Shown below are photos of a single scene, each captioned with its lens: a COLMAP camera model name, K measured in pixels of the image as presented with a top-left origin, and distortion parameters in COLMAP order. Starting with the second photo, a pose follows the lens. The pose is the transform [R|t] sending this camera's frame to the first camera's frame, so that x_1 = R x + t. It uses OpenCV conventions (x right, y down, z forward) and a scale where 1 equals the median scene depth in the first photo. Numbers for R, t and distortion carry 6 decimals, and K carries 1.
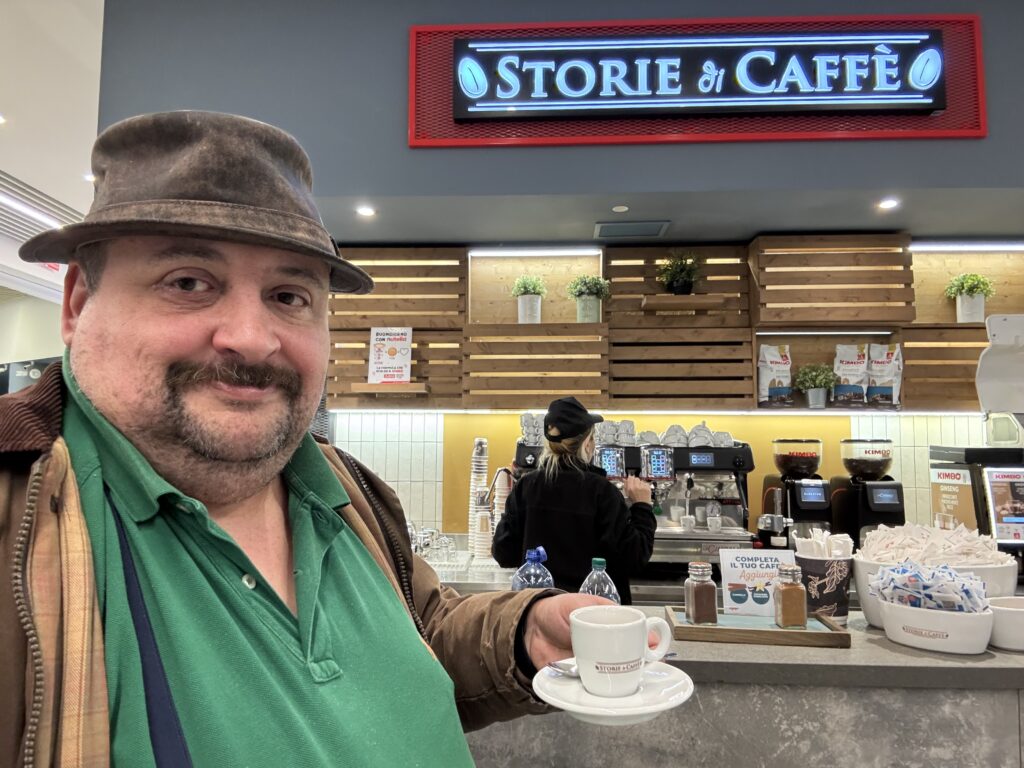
lens RADIAL K [[691.6, 0, 512.0], [0, 691.6, 384.0], [0, 0, 1]] dist [0.000435, -0.000918]
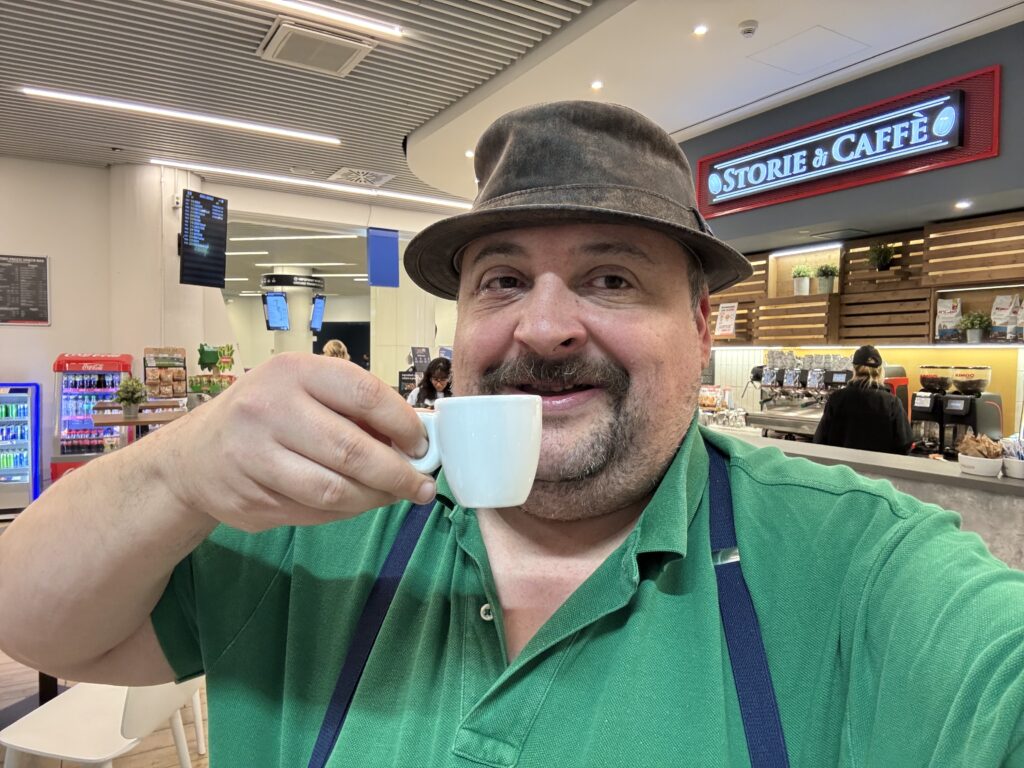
lens RADIAL K [[691.6, 0, 512.0], [0, 691.6, 384.0], [0, 0, 1]] dist [0.000435, -0.000918]
pose [[0.558046, 0.031648, -0.829206, 1.298399], [0.056582, 0.995496, 0.076073, -0.050803], [0.827879, -0.089371, 0.553741, -0.651040]]
